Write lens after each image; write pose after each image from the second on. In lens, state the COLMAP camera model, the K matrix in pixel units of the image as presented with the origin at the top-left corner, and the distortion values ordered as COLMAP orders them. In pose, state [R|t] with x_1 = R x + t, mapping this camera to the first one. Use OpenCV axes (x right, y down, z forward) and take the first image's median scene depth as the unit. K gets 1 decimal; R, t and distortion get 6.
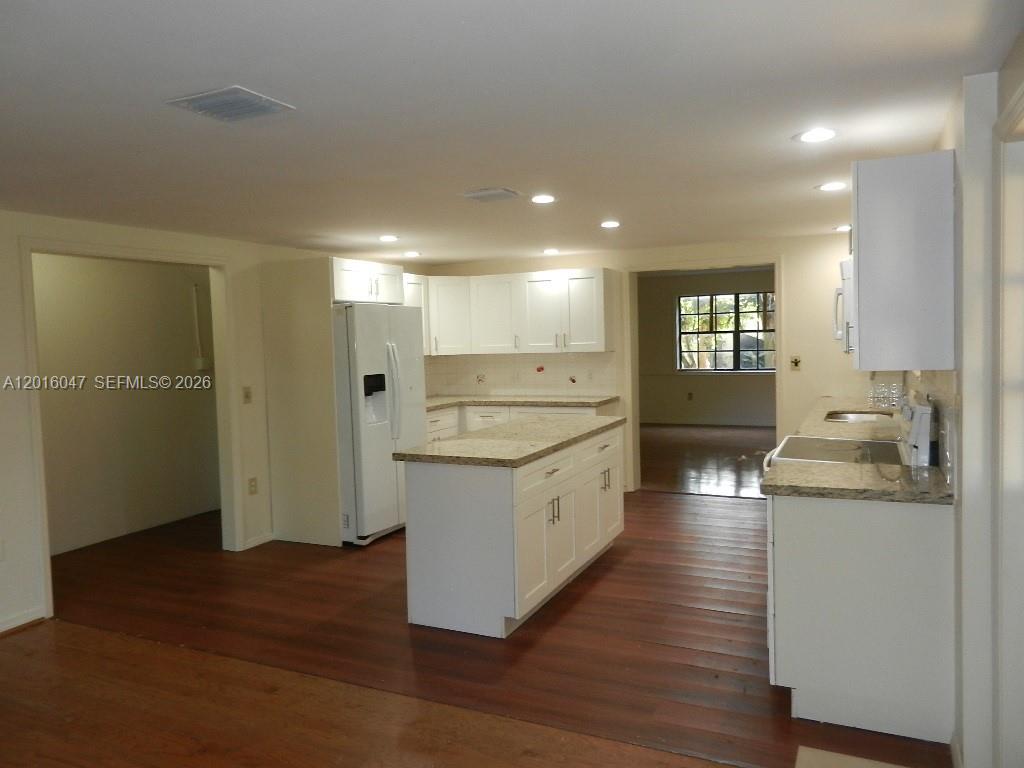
lens RADIAL K [[748.9, 0, 512.0], [0, 748.9, 384.0], [0, 0, 1]] dist [0.025015, -0.000057]
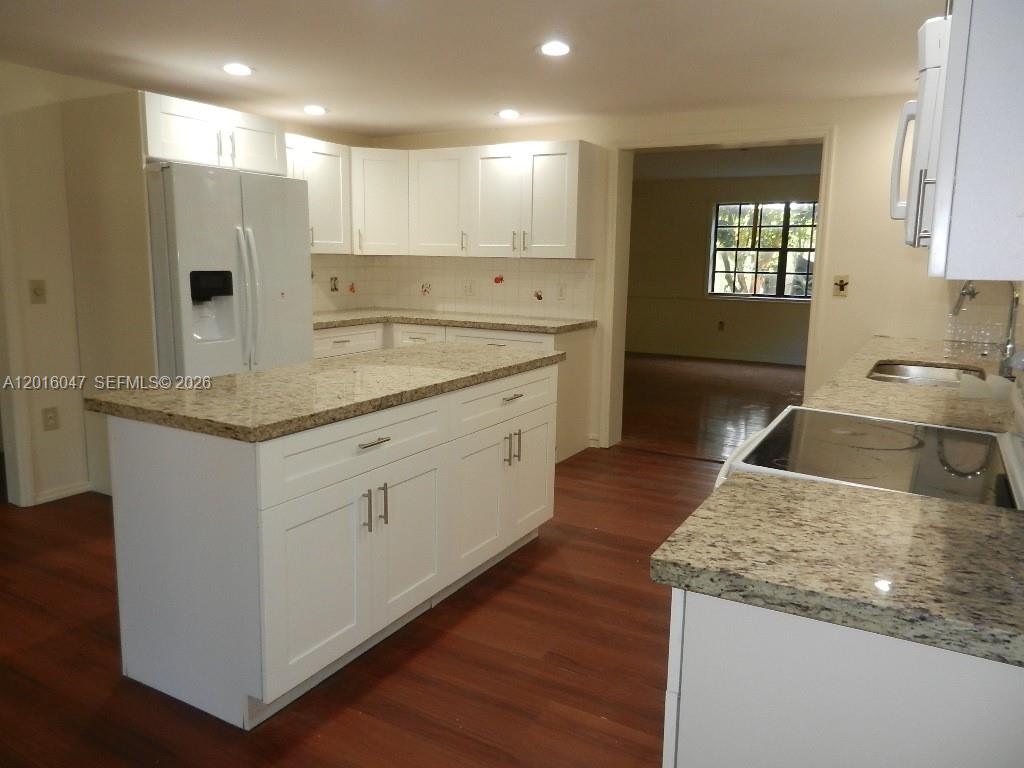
lens RADIAL K [[758.6, 0, 503.0], [0, 758.6, 377.6], [0, 0, 1]] dist [0.009795, 0.004133]
pose [[0.995700, 0.056490, -0.073419, 0.114249], [-0.048924, 0.993677, 0.101055, 0.000988], [0.078663, -0.097028, 0.992168, 0.250440]]
